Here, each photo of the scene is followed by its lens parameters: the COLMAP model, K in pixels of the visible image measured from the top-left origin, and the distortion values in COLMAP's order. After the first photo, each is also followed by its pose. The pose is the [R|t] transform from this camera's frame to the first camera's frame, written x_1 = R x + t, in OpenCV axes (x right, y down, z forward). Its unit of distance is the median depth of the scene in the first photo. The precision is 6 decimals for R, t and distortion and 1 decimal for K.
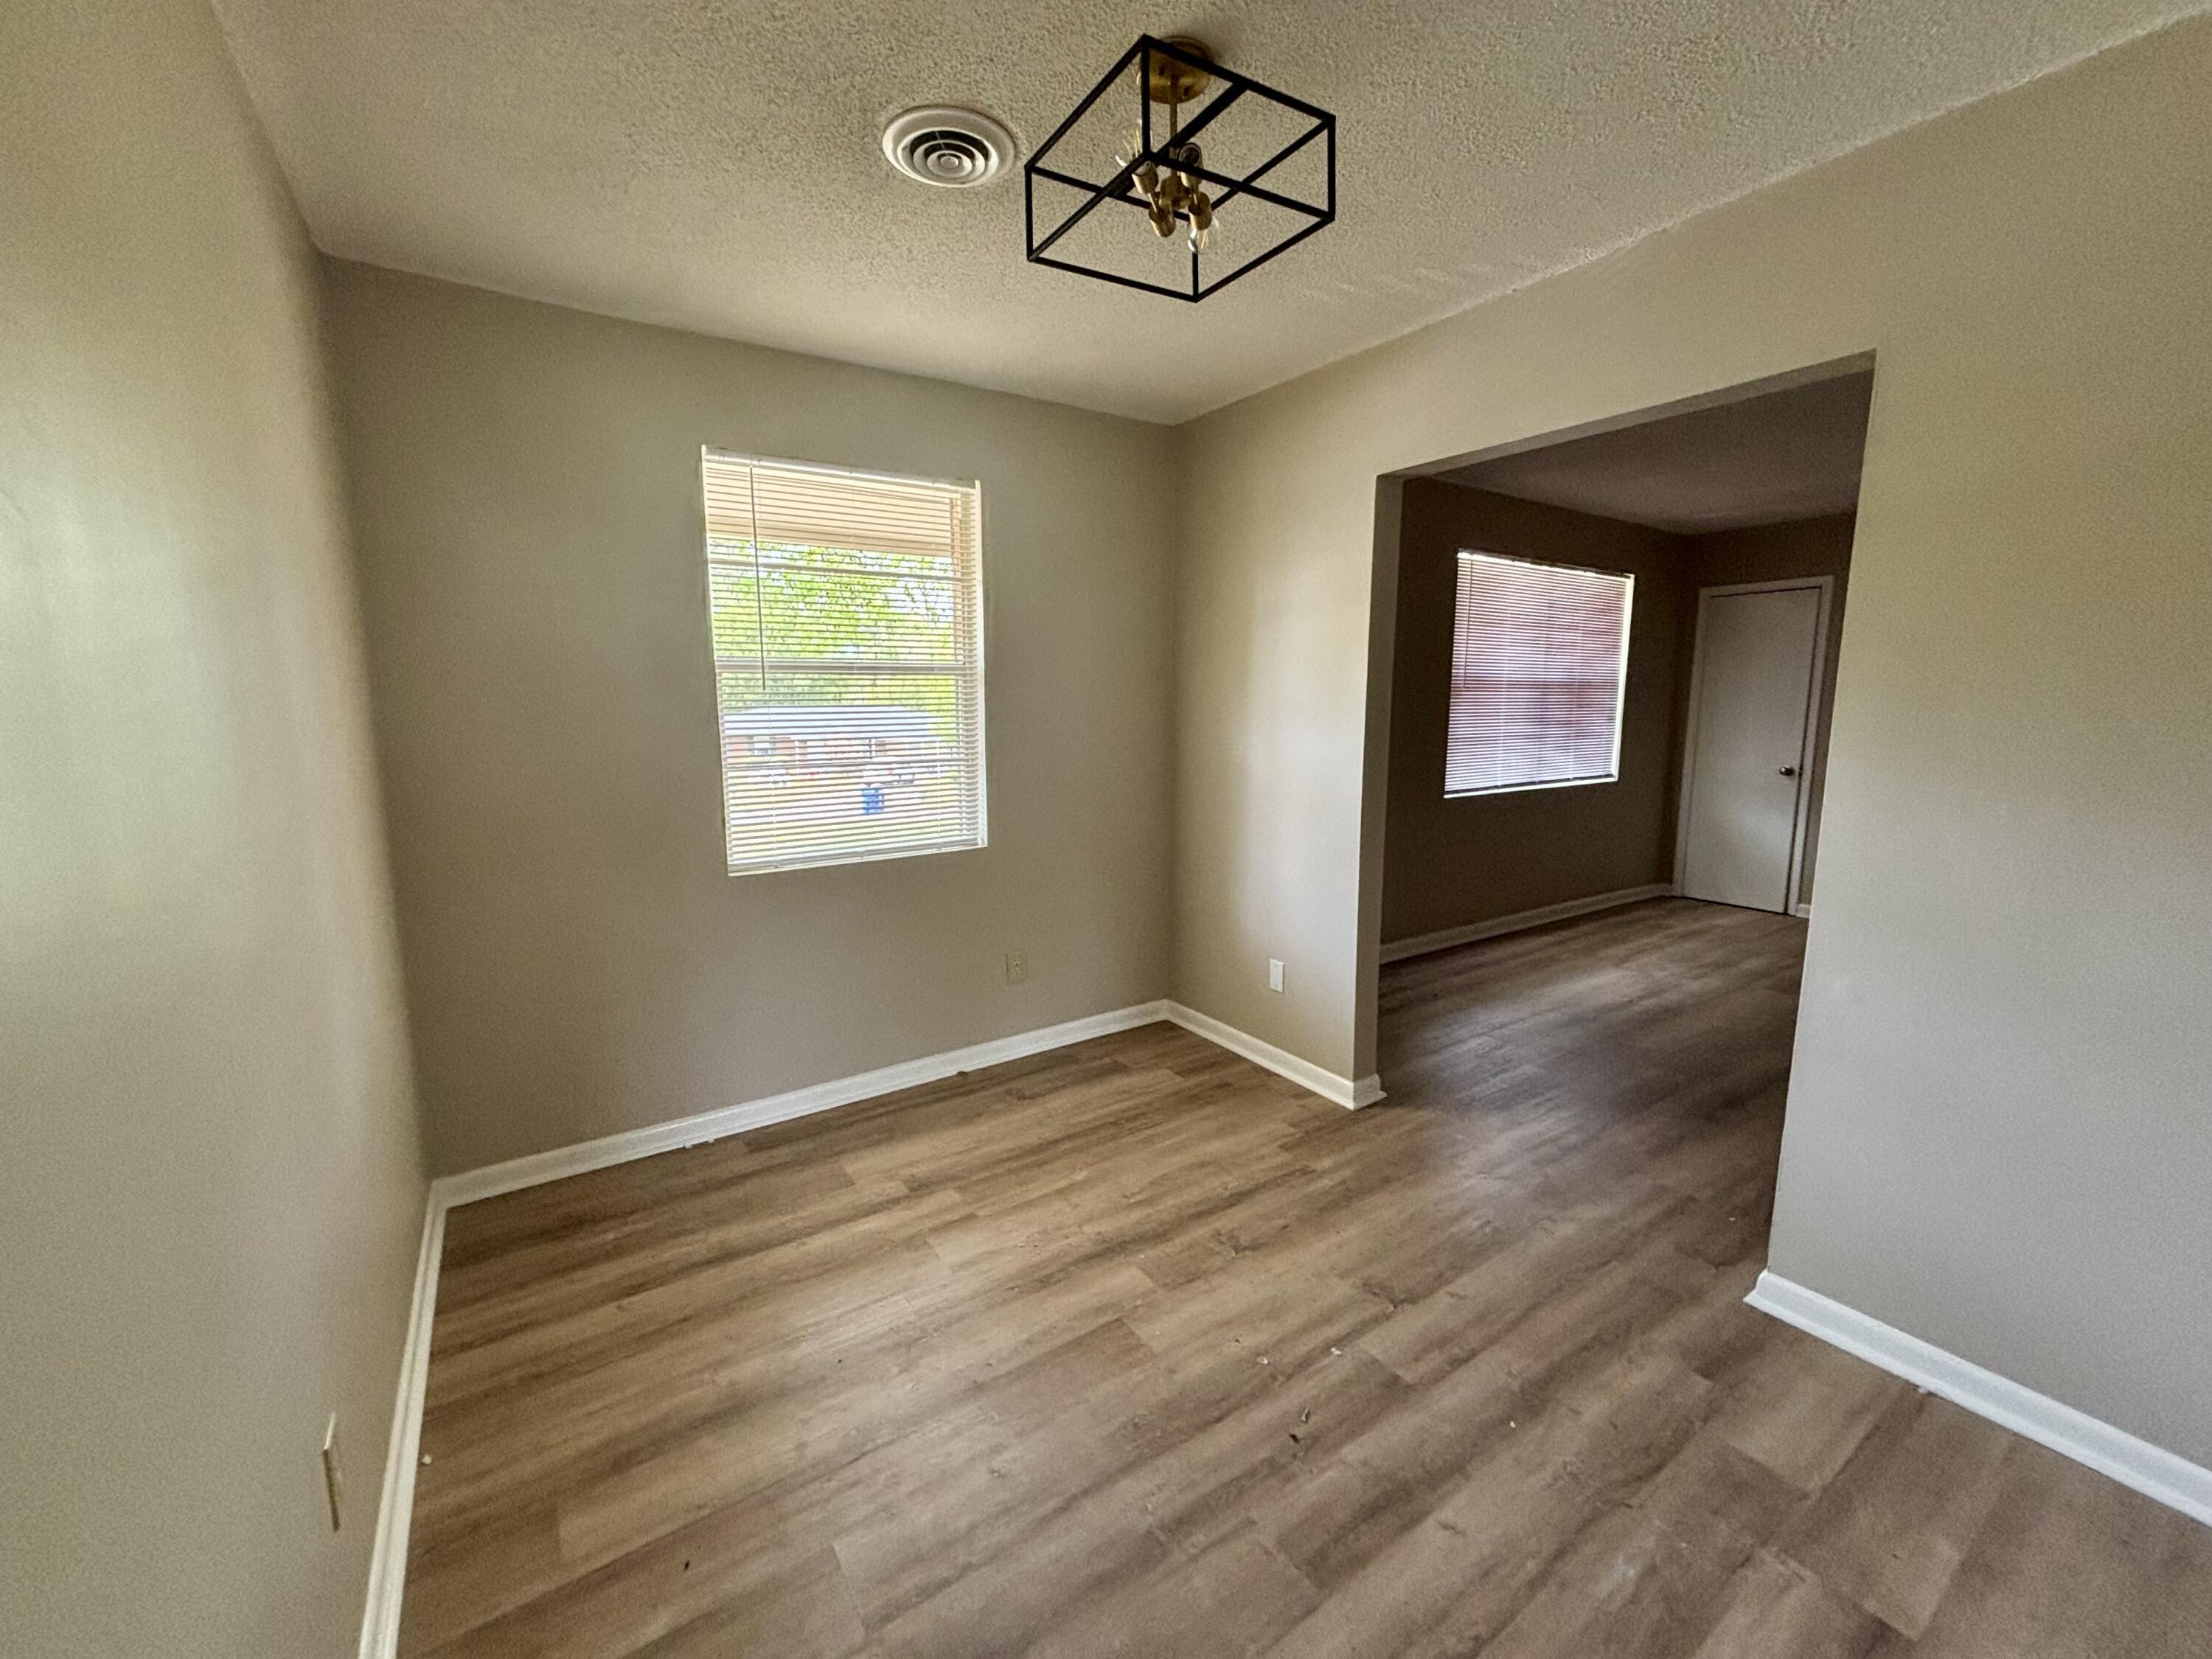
lens RADIAL K [[897.8, 0, 1106.0], [0, 897.8, 829.5], [0, 0, 1]] dist [0.026297, -0.000062]
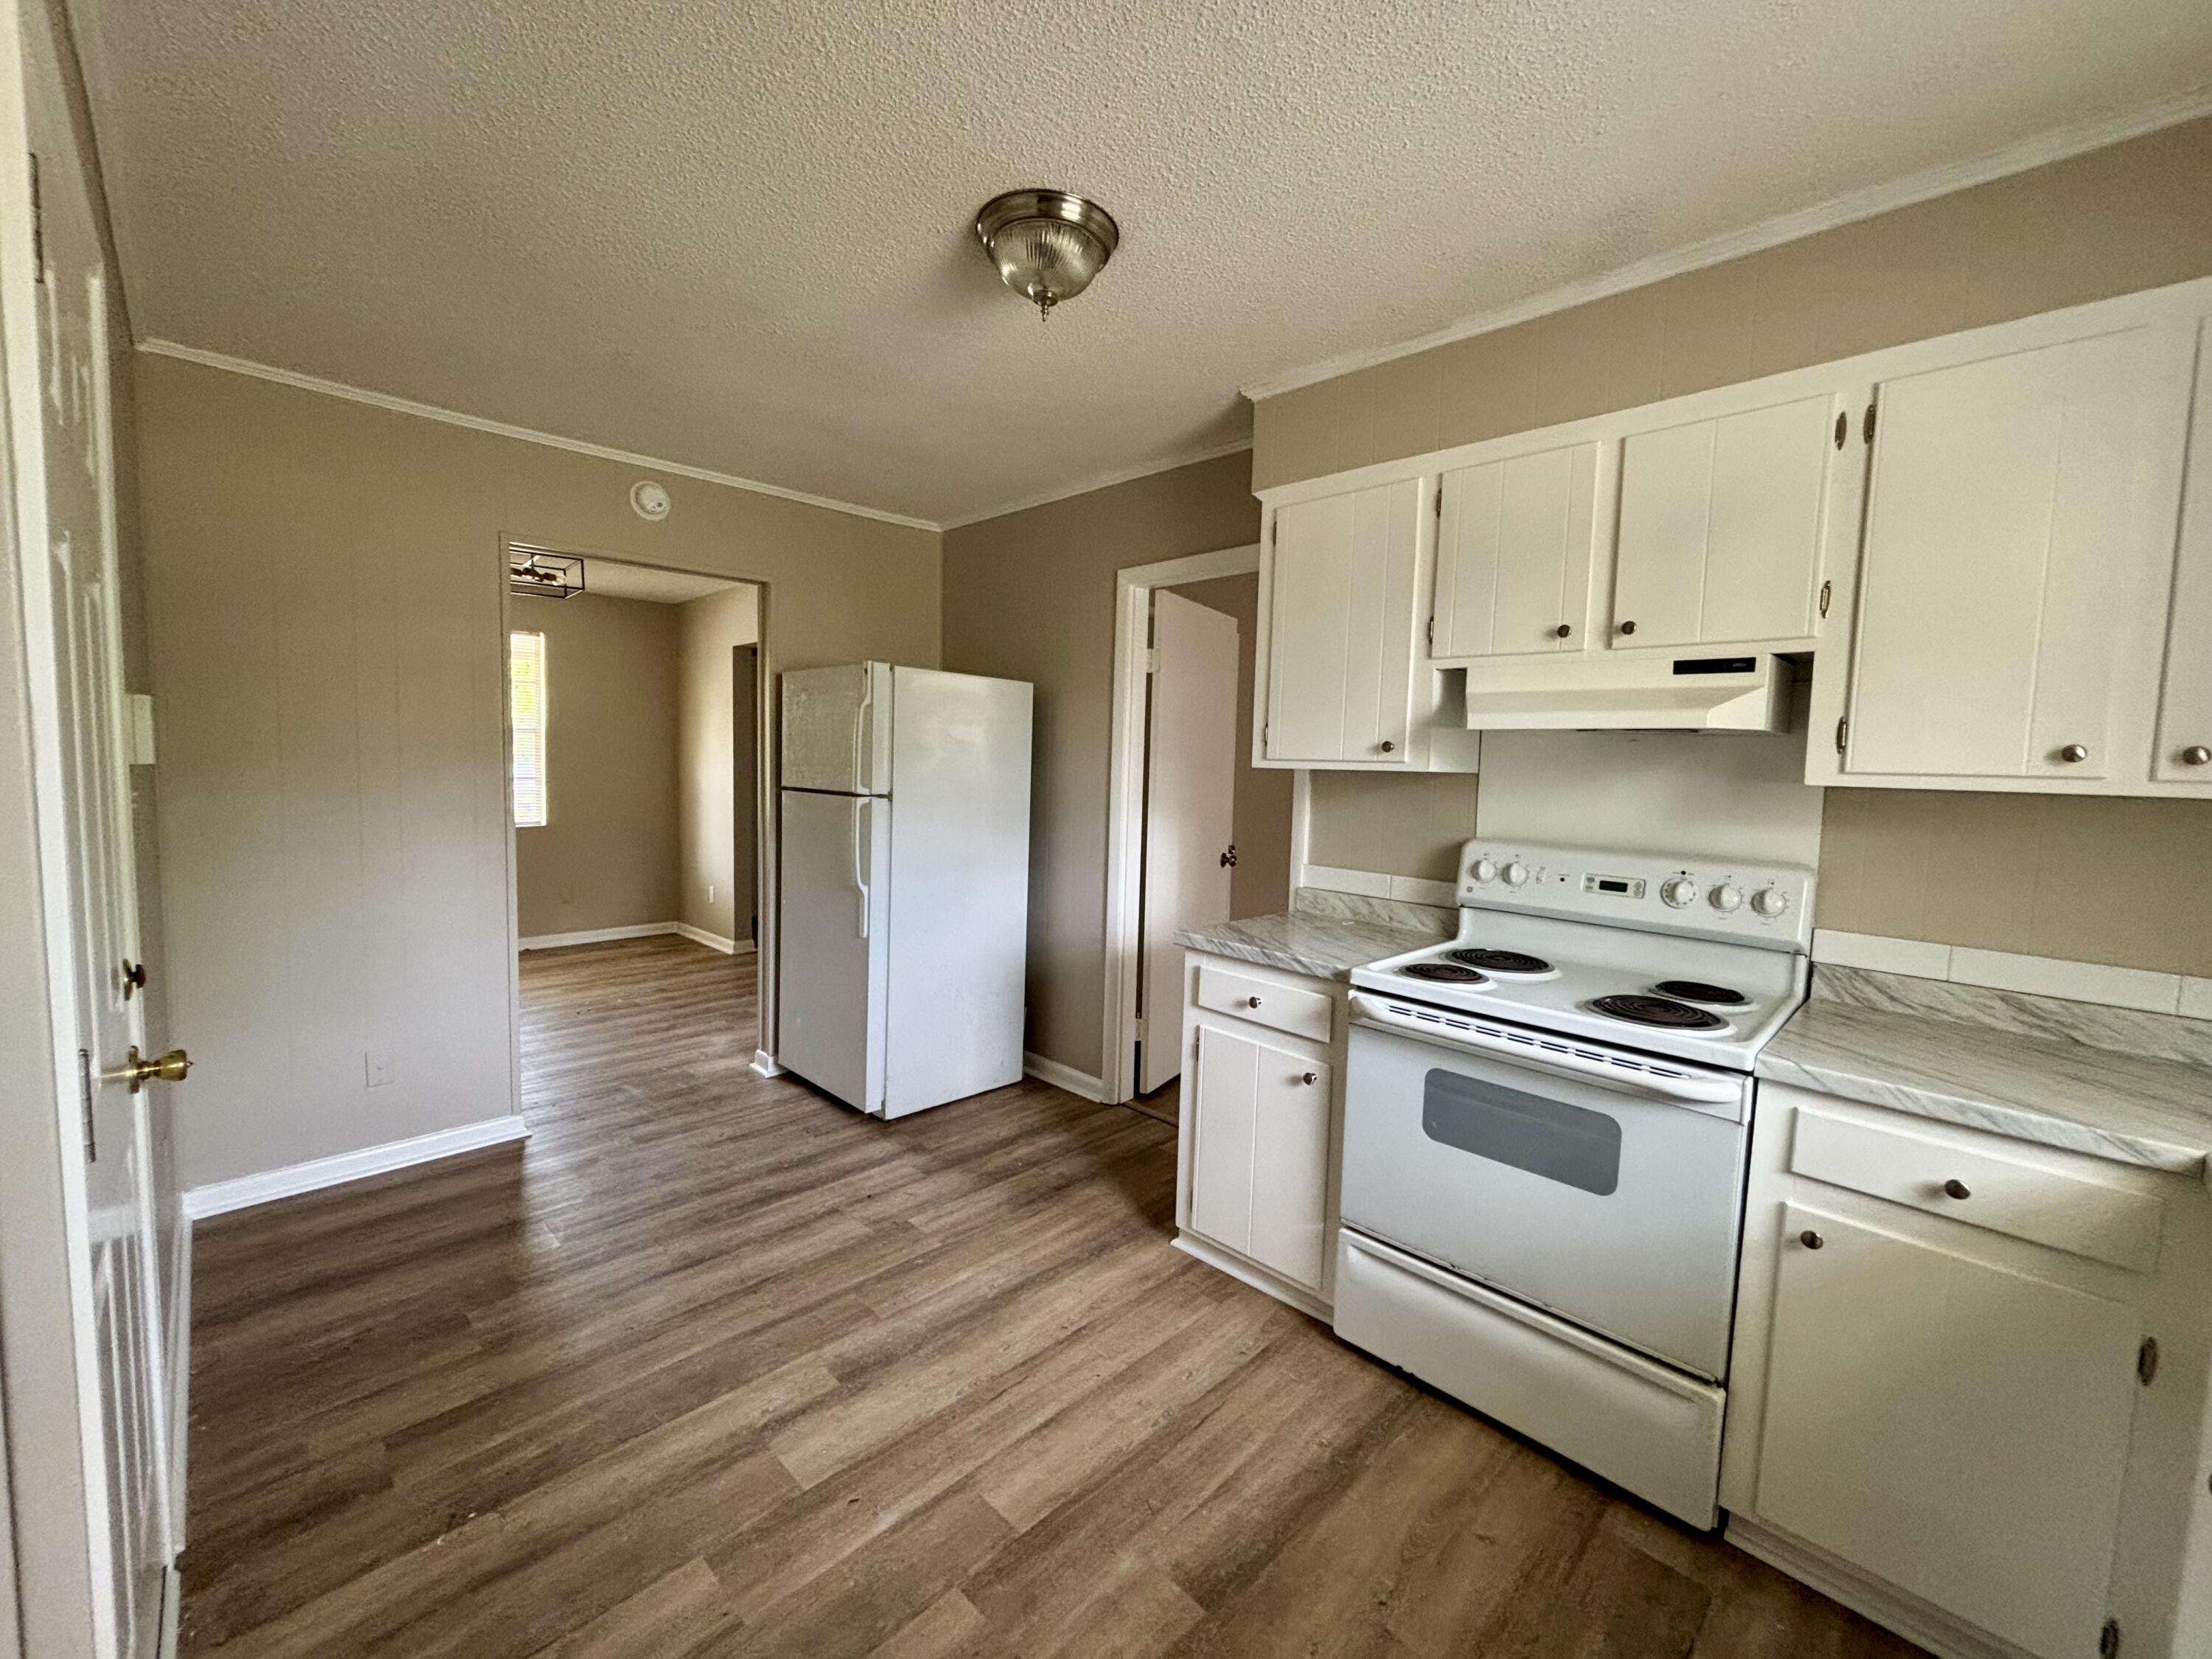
lens RADIAL K [[897.8, 0, 1106.0], [0, 897.8, 829.5], [0, 0, 1]] dist [0.026297, -0.000062]
pose [[0.989960, 0.010920, 0.140928, 0.741409], [-0.002967, 0.998397, -0.056521, 0.129045], [-0.141320, 0.055535, 0.988405, -1.031287]]
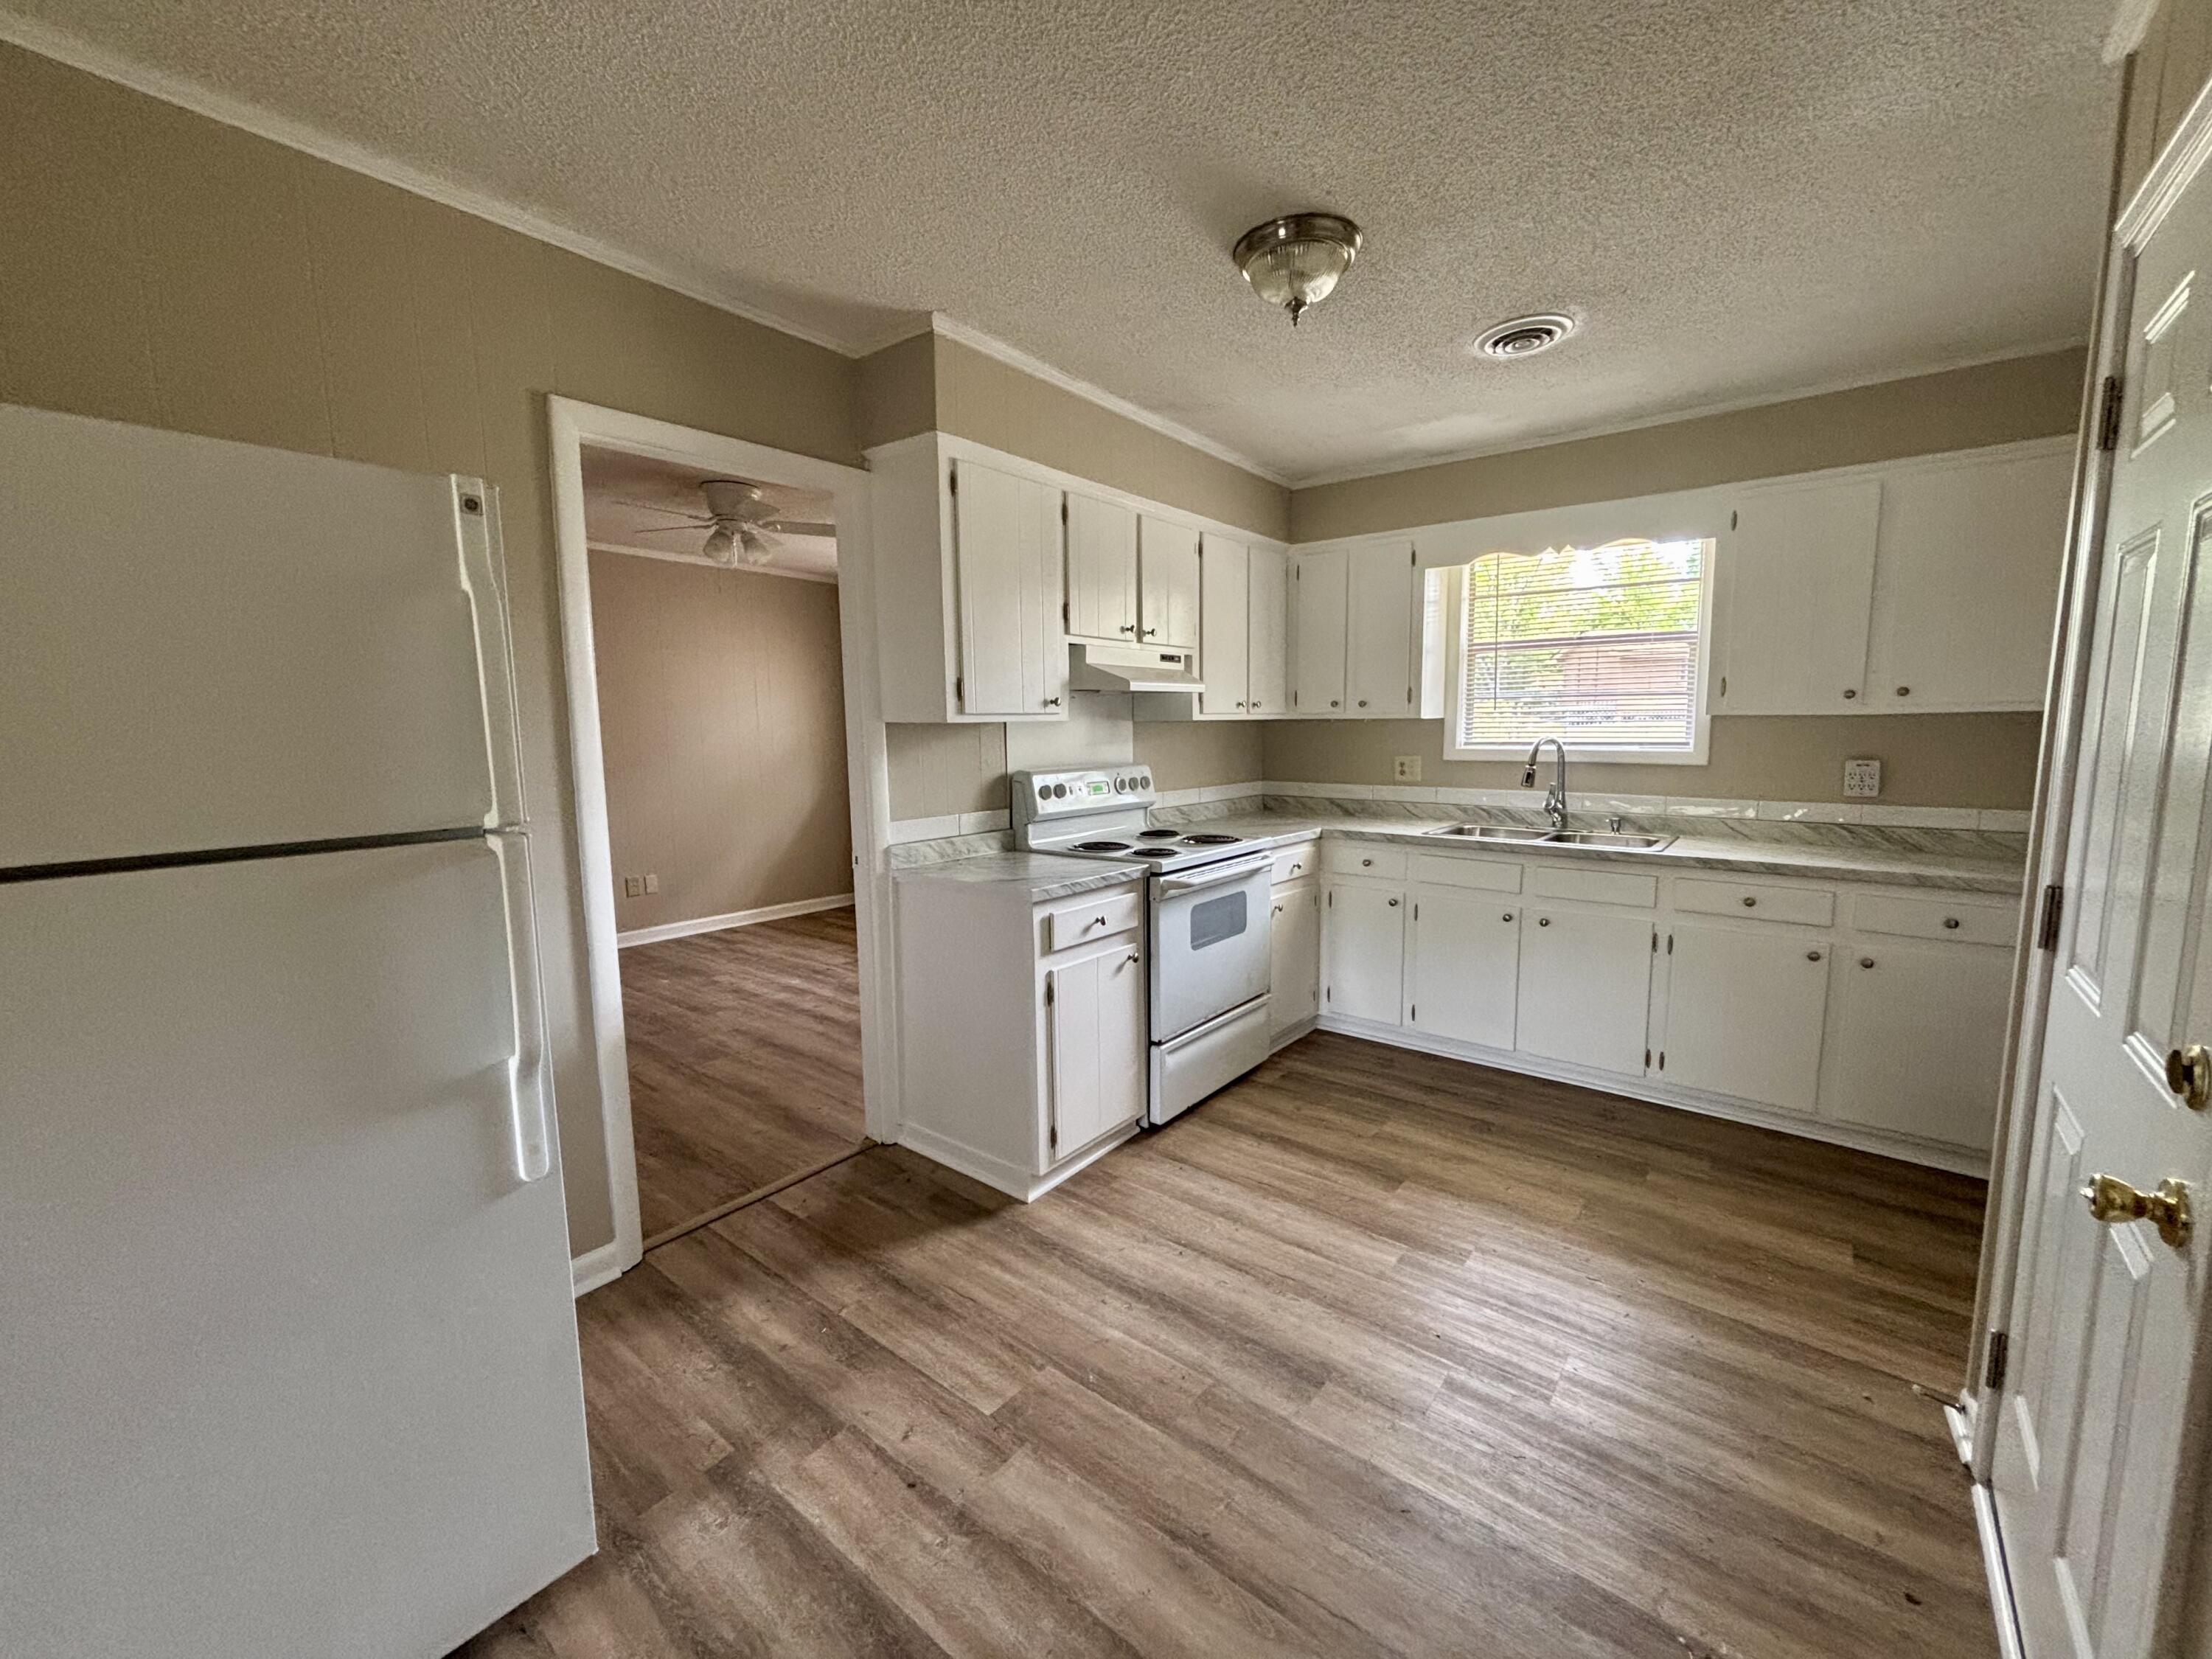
lens RADIAL K [[897.8, 0, 1106.0], [0, 897.8, 829.5], [0, 0, 1]] dist [0.026297, -0.000062]
pose [[-0.246060, -0.120767, 0.961701, -1.847938], [0.142500, 0.976918, 0.159138, -0.409152], [-0.958722, 0.176200, -0.223171, 2.865964]]
